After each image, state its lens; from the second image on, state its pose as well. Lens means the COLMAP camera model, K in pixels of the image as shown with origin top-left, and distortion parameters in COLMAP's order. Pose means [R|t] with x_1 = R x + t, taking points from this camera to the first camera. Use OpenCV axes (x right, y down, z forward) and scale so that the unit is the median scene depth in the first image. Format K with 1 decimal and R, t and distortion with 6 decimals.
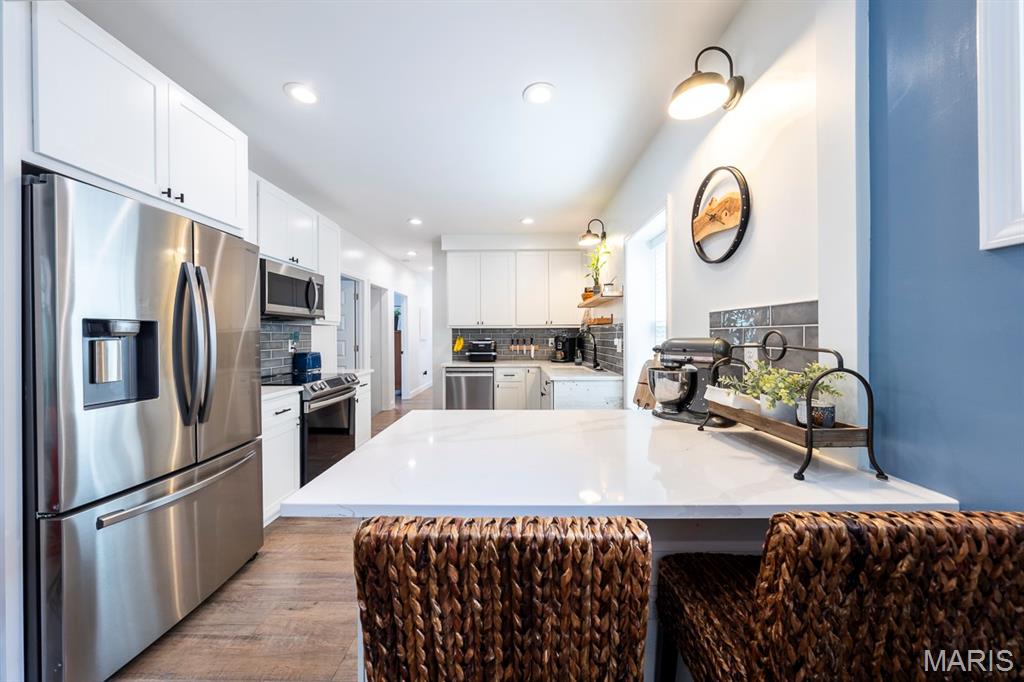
lens RADIAL K [[354.1, 0, 511.3], [0, 354.1, 337.9], [0, 0, 1]] dist [-0.004622, 0.000027]
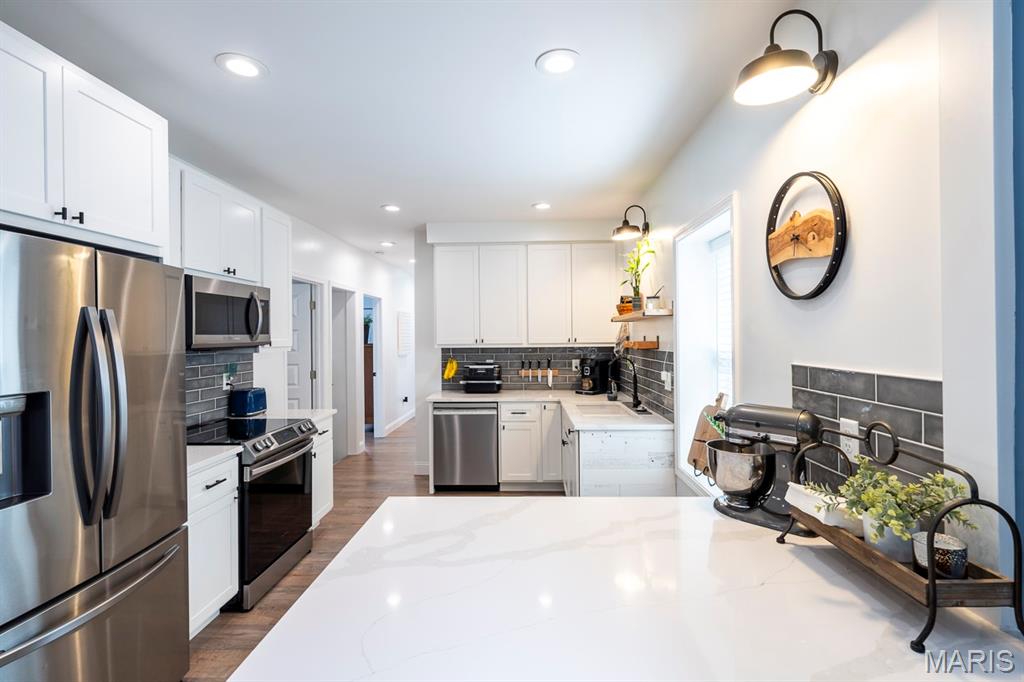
lens RADIAL K [[478.5, 0, 514.1], [0, 478.5, 337.9], [0, 0, 1]] dist [-0.000768, 0.000685]
pose [[0.999876, -0.004738, -0.015037, -0.000463], [0.004679, 0.999981, -0.003947, -0.120118], [0.015055, 0.003877, 0.999879, -0.001738]]
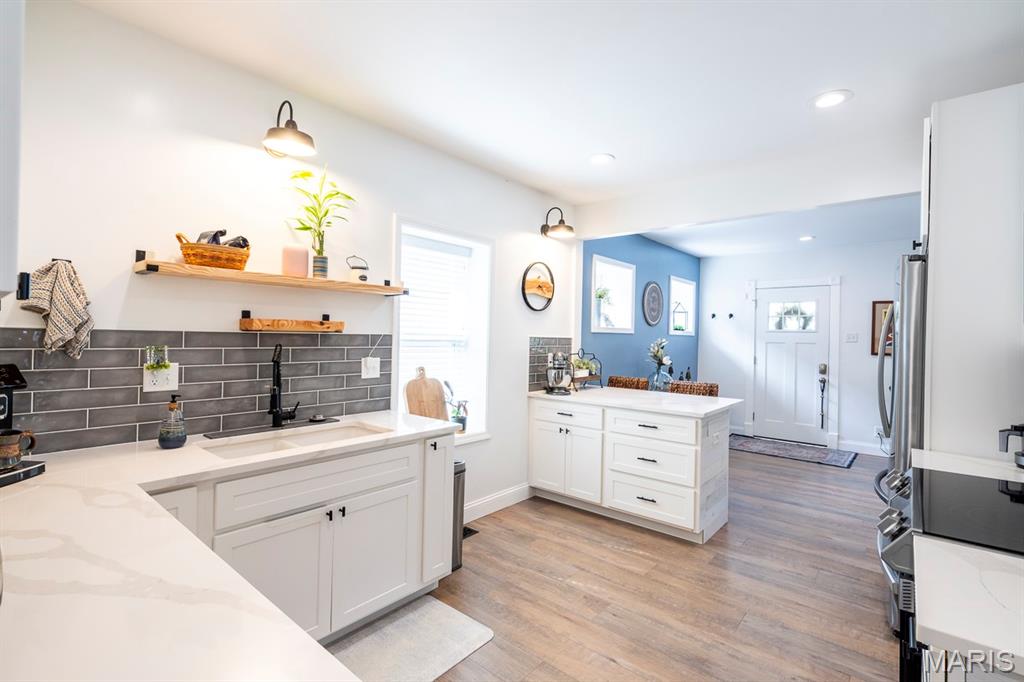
lens RADIAL K [[478.5, 0, 512.8], [0, 478.5, 336.5], [0, 0, 1]] dist [-0.000768, 0.000685]
pose [[-0.777862, -0.011907, 0.628322, -0.822182], [-0.011676, 0.999922, 0.004494, -0.079771], [-0.628327, -0.003841, -0.777940, 2.763708]]
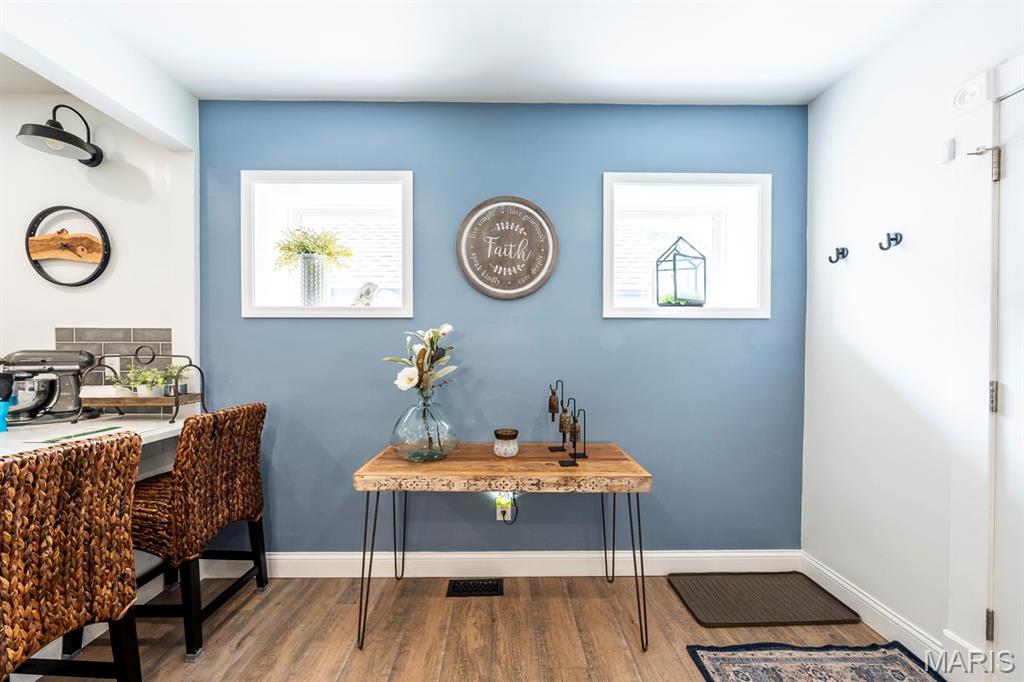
lens RADIAL K [[354.1, 0, 518.0], [0, 354.1, 353.3], [0, 0, 1]] dist [-0.004622, 0.000027]
pose [[-0.039921, 0.000082, 0.999203, -0.574386], [0.005266, 0.999986, 0.000129, 0.015110], [-0.999189, 0.005267, -0.039920, -0.392145]]
